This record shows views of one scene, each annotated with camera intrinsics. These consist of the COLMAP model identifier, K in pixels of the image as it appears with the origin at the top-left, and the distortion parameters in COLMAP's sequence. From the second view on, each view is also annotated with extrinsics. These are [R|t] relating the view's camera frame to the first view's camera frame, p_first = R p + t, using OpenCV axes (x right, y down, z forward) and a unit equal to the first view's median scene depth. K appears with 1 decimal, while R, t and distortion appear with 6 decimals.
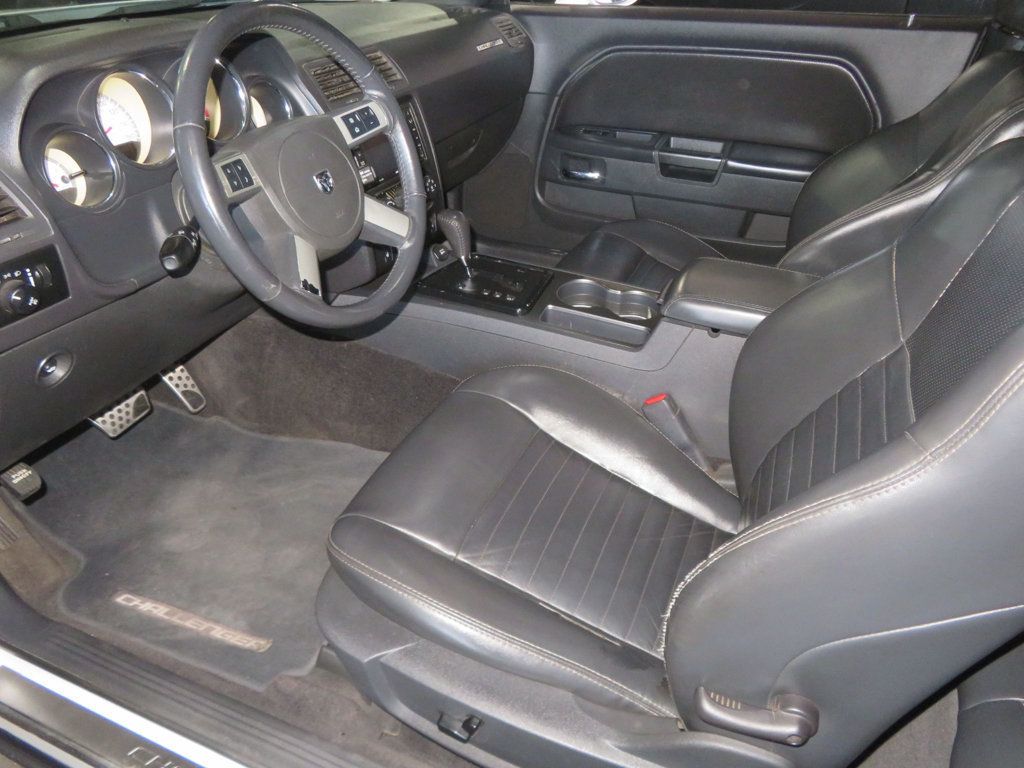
lens RADIAL K [[726.7, 0, 517.6], [0, 726.7, 381.7], [0, 0, 1]] dist [-0.010118, 0.008836]
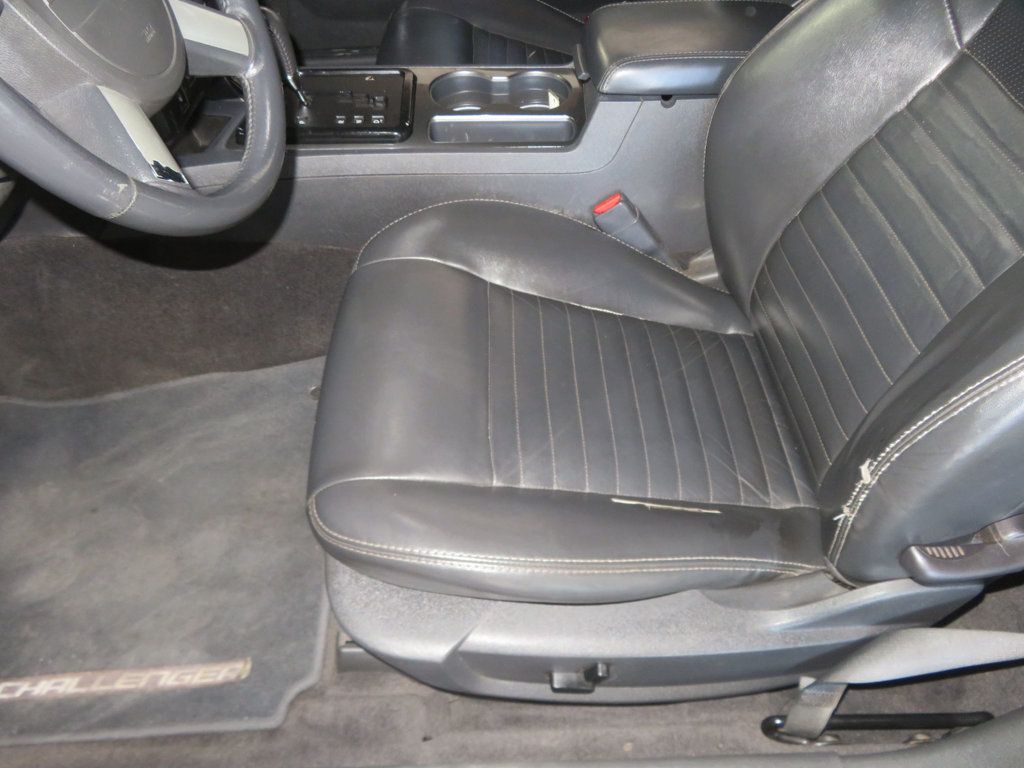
lens RADIAL K [[726.7, 0, 517.6], [0, 726.7, 381.7], [0, 0, 1]] dist [-0.010118, 0.008836]
pose [[0.909502, -0.331242, 0.251166, -0.150446], [0.254755, 0.921581, 0.292897, -0.049679], [-0.328489, -0.202405, 0.922565, 0.226325]]
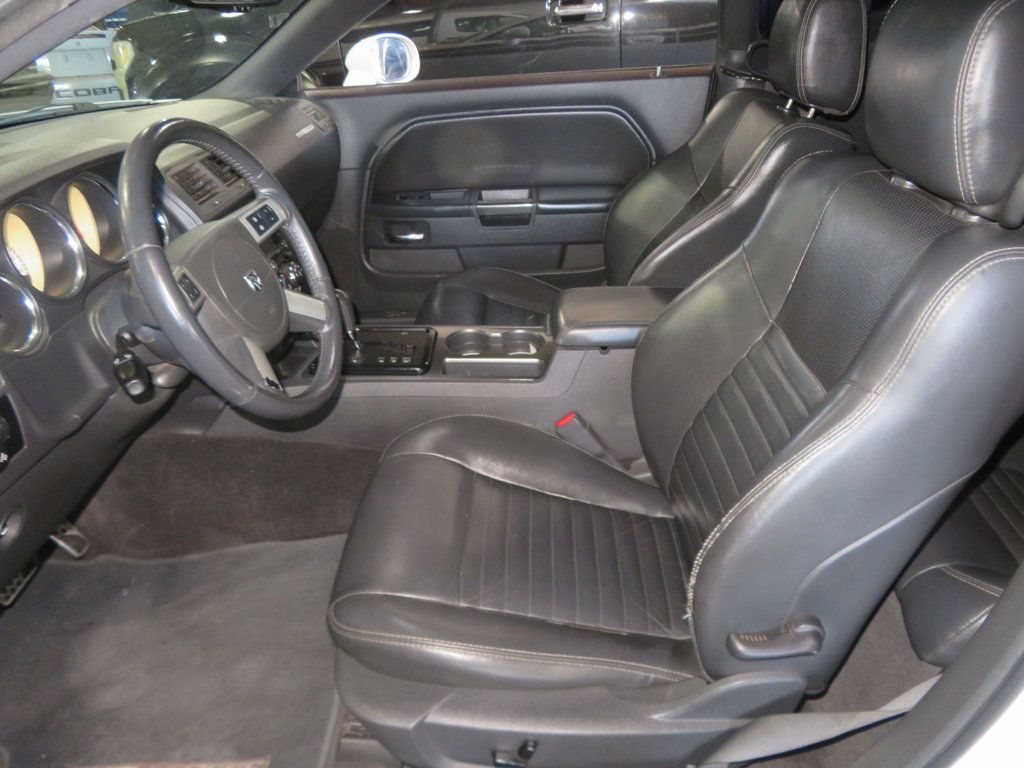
lens RADIAL K [[719.0, 0, 515.9], [0, 719.0, 382.4], [0, 0, 1]] dist [-0.028319, 0.019443]
pose [[0.932473, -0.218244, 0.287860, -0.166673], [0.237628, 0.970770, -0.033757, -0.011221], [-0.272079, 0.099881, 0.957077, -0.032427]]
